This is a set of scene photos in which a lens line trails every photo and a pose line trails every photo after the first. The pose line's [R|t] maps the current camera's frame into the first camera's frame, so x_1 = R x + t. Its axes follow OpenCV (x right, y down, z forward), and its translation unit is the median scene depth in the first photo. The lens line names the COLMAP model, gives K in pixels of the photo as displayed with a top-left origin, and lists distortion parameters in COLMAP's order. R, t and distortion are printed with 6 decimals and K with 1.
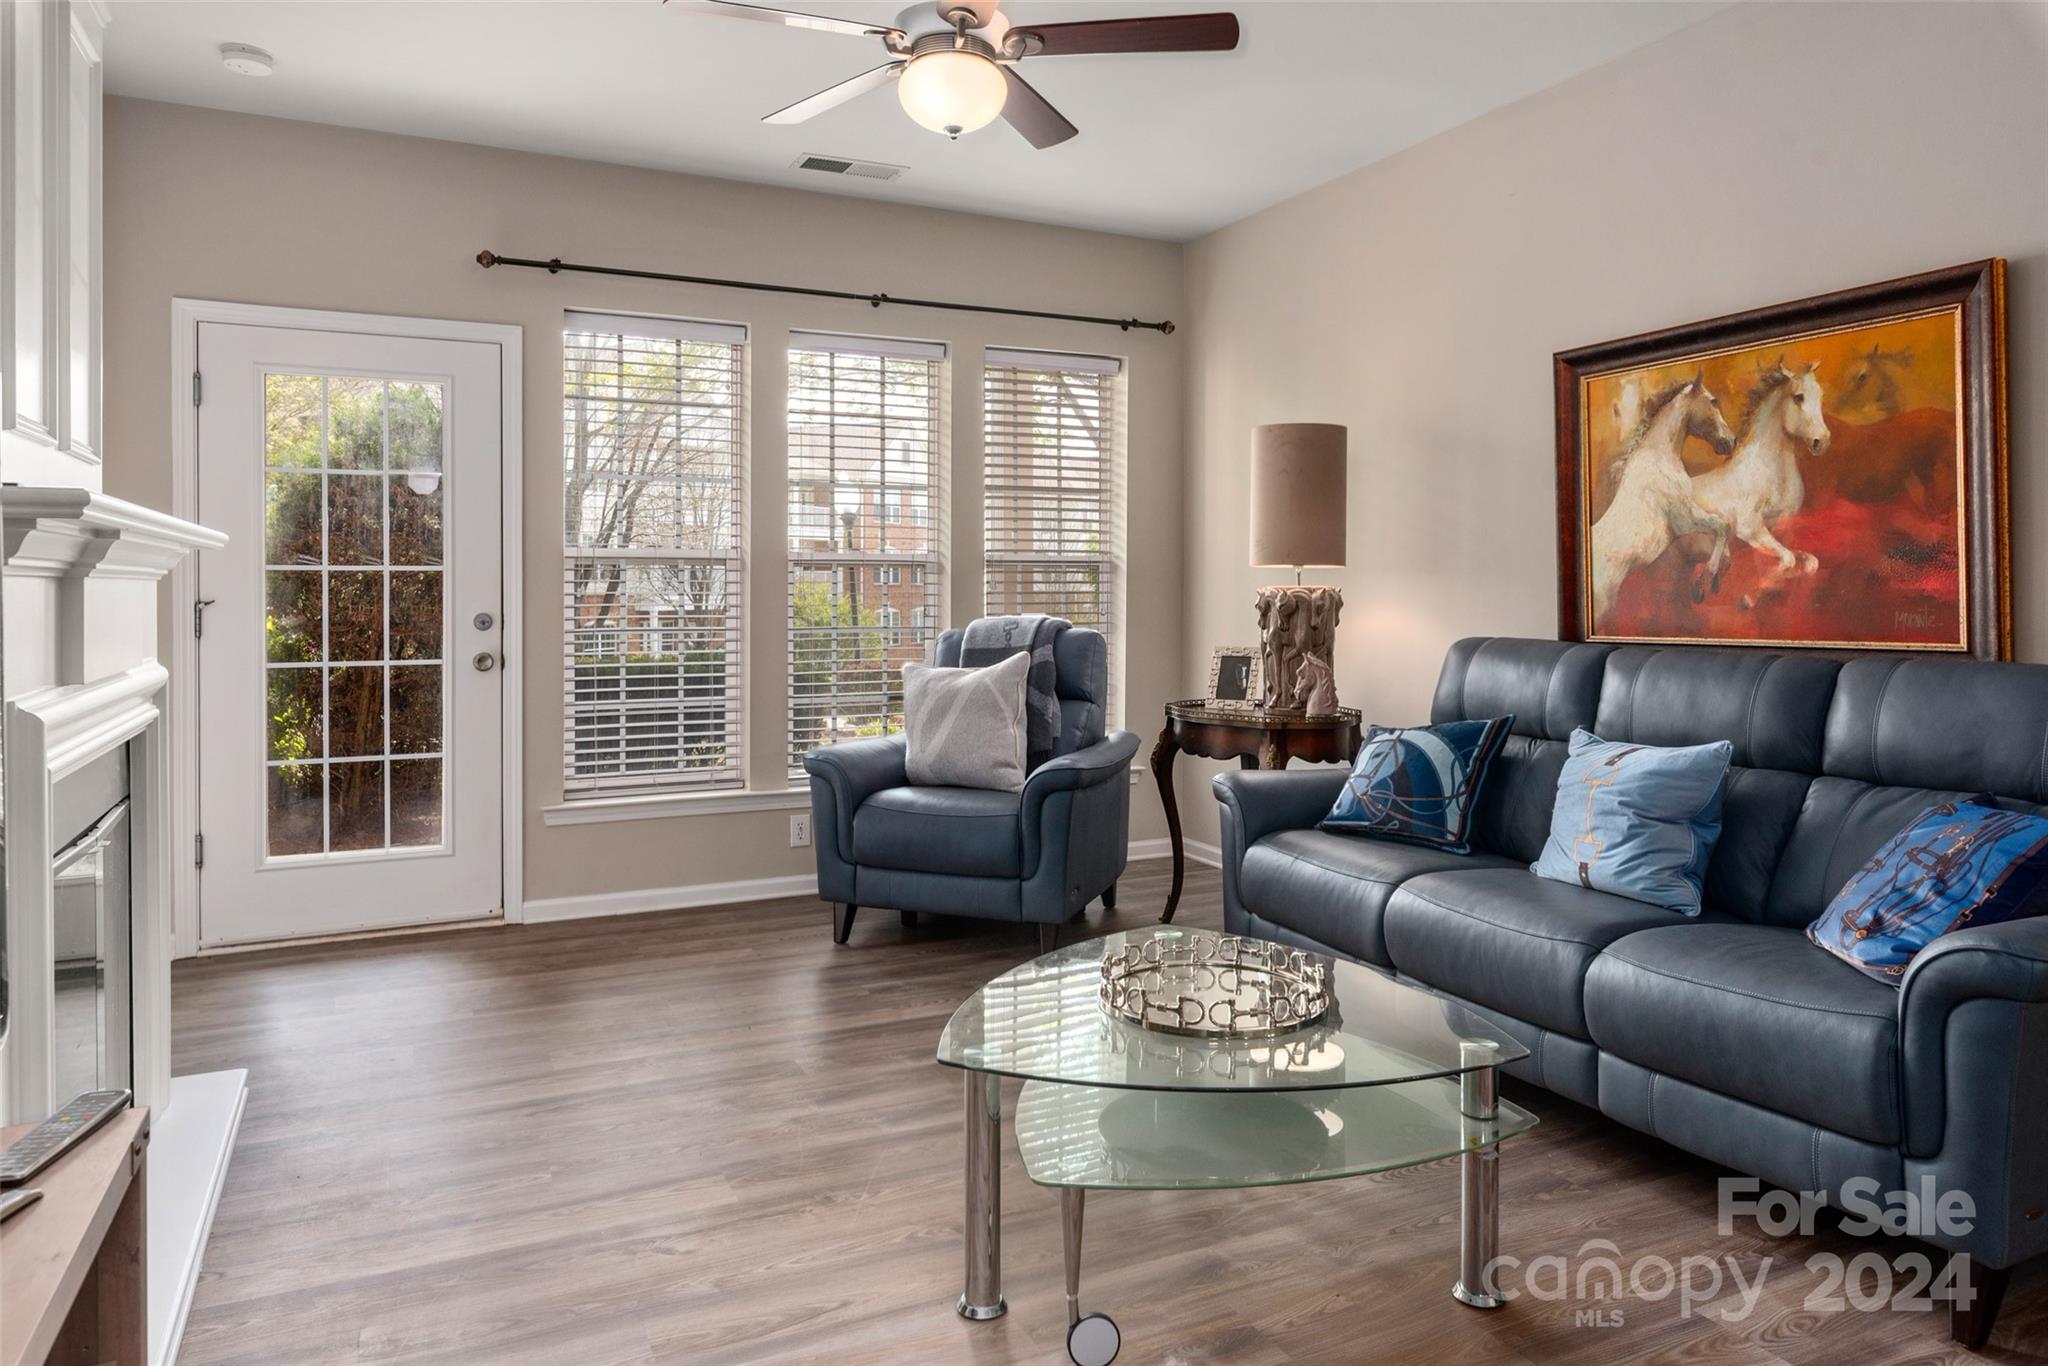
lens RADIAL K [[1323.7, 0, 1005.0], [0, 1323.7, 590.9], [0, 0, 1]] dist [0.010447, -0.000746]
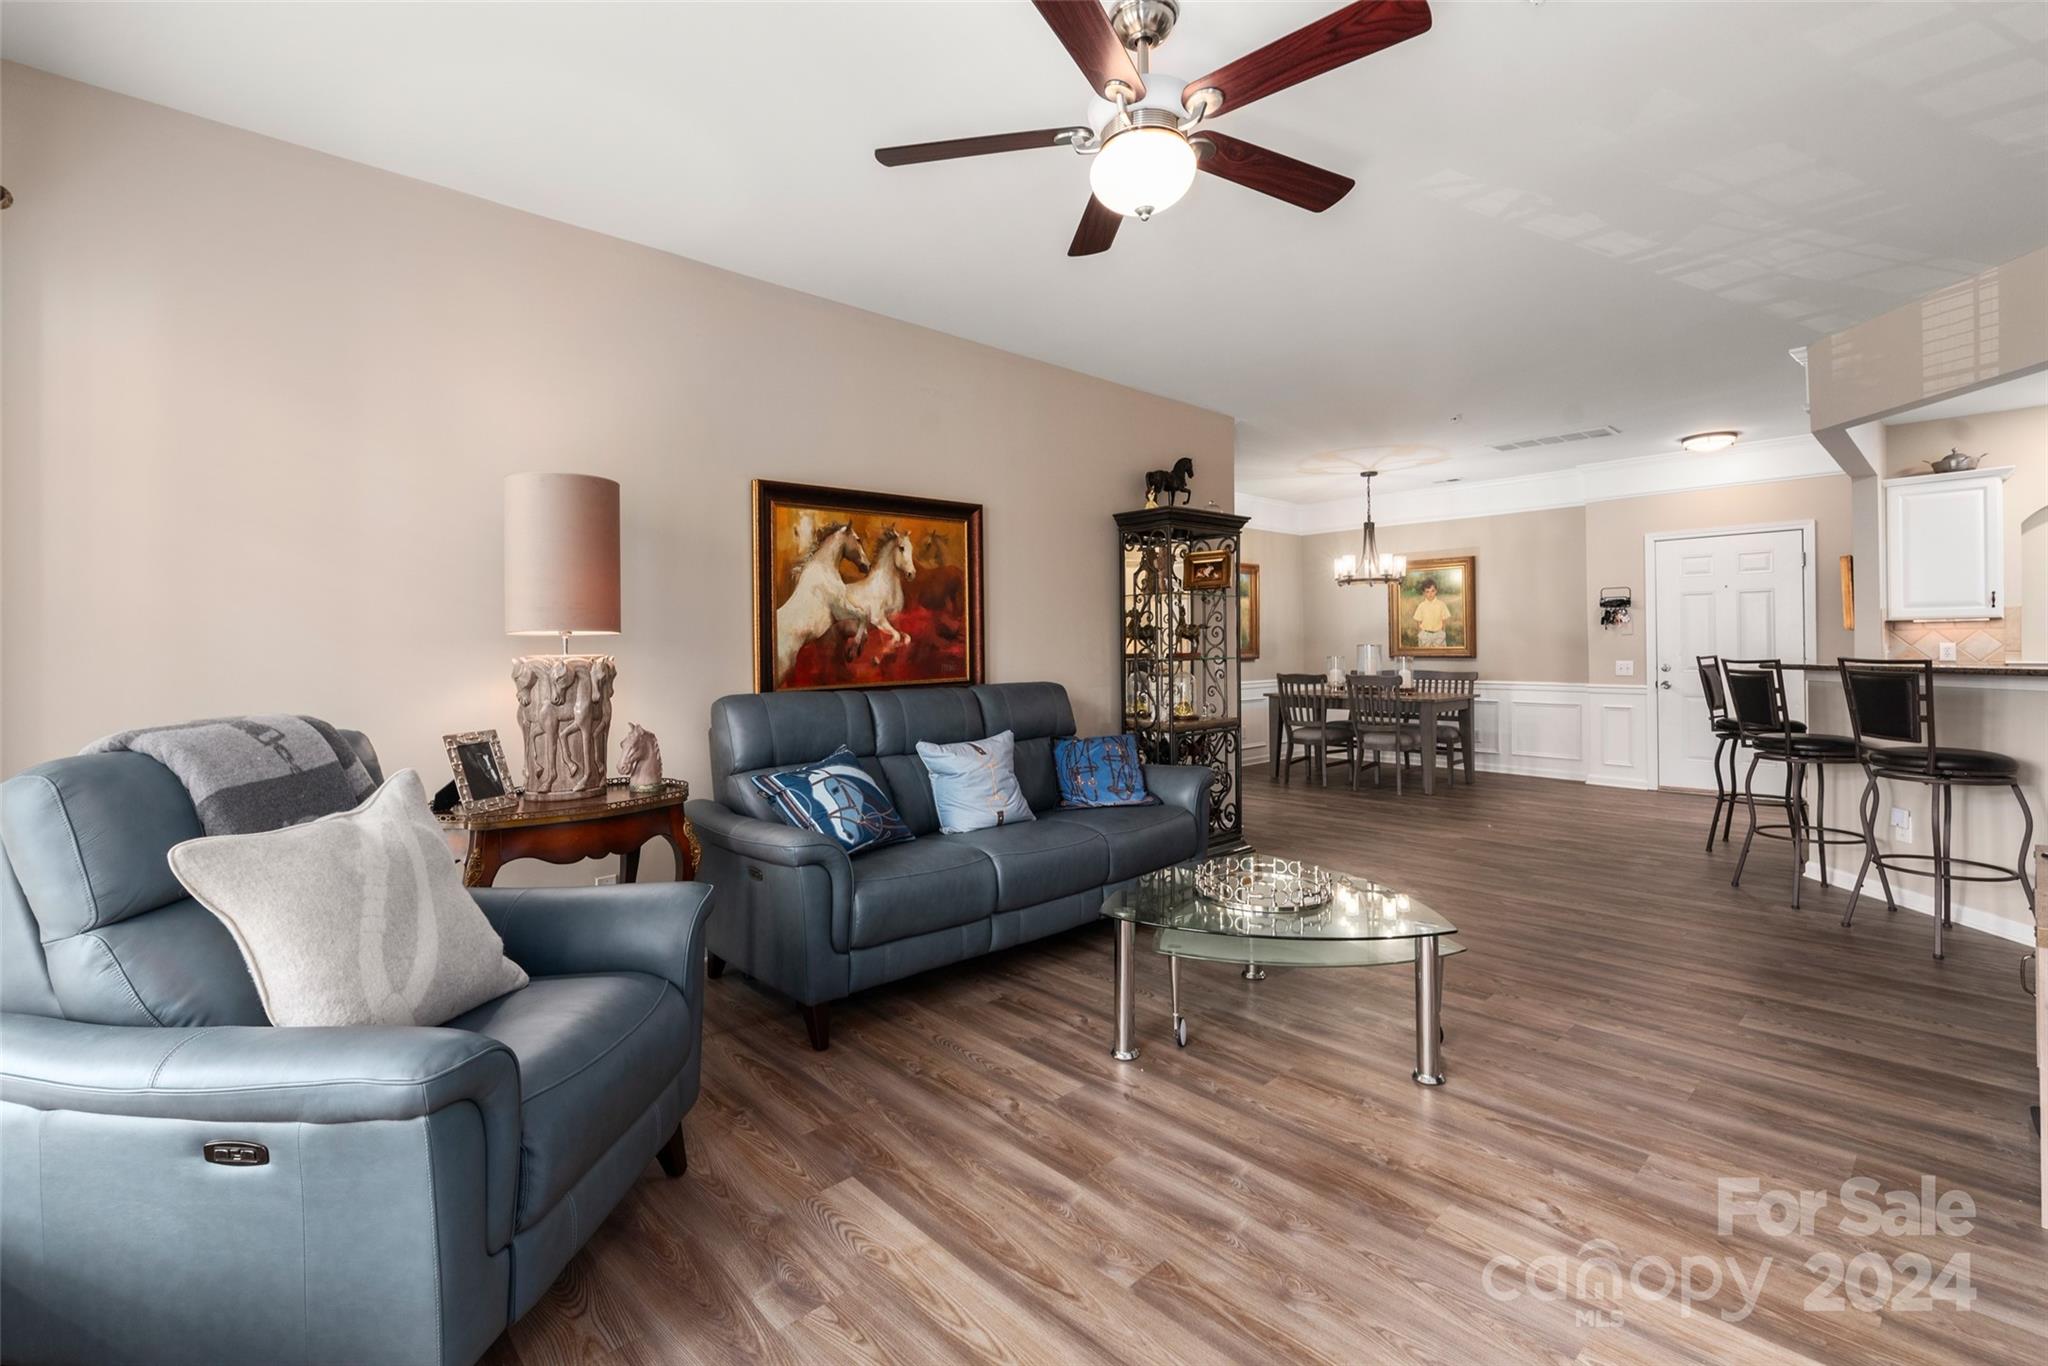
lens RADIAL K [[902.2, 0, 1017.7], [0, 902.2, 640.2], [0, 0, 1]] dist [-0.001490, 0.000279]
pose [[-0.301821, 0.012393, 0.953284, -0.590120], [0.014310, 0.999862, -0.008467, -0.005736], [-0.953257, 0.011086, -0.301956, 1.137070]]
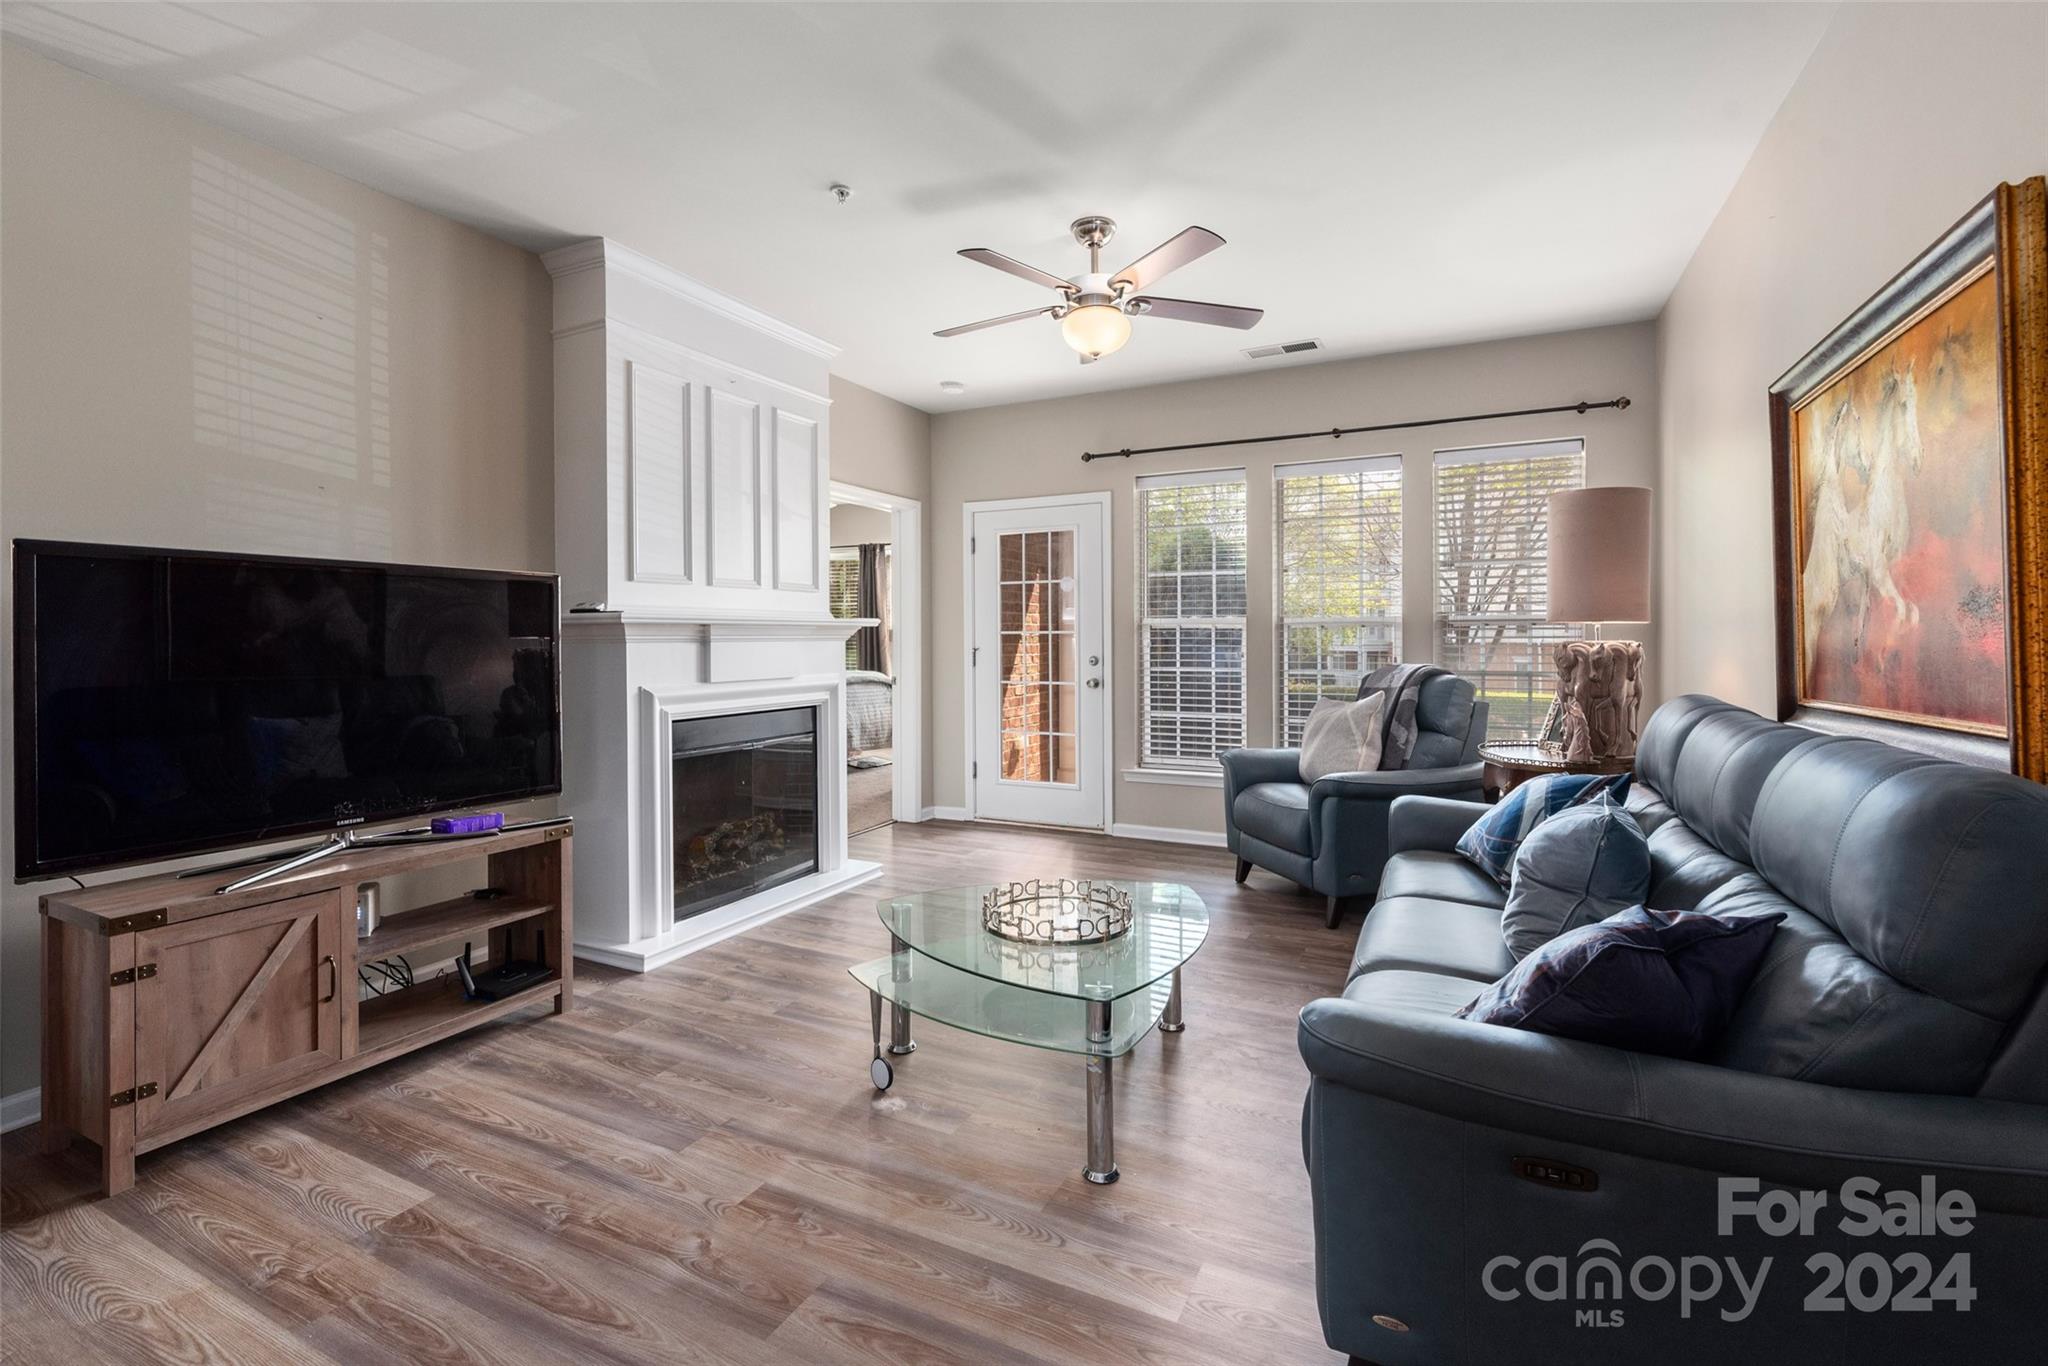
lens RADIAL K [[902.2, 0, 1033.0], [0, 902.2, 635.1], [0, 0, 1]] dist [-0.001490, 0.000279]
pose [[0.622918, -0.005804, -0.782265, 0.644101], [0.002584, 0.999982, -0.005362, -0.006903], [0.782283, 0.001319, 0.622922, 0.241393]]
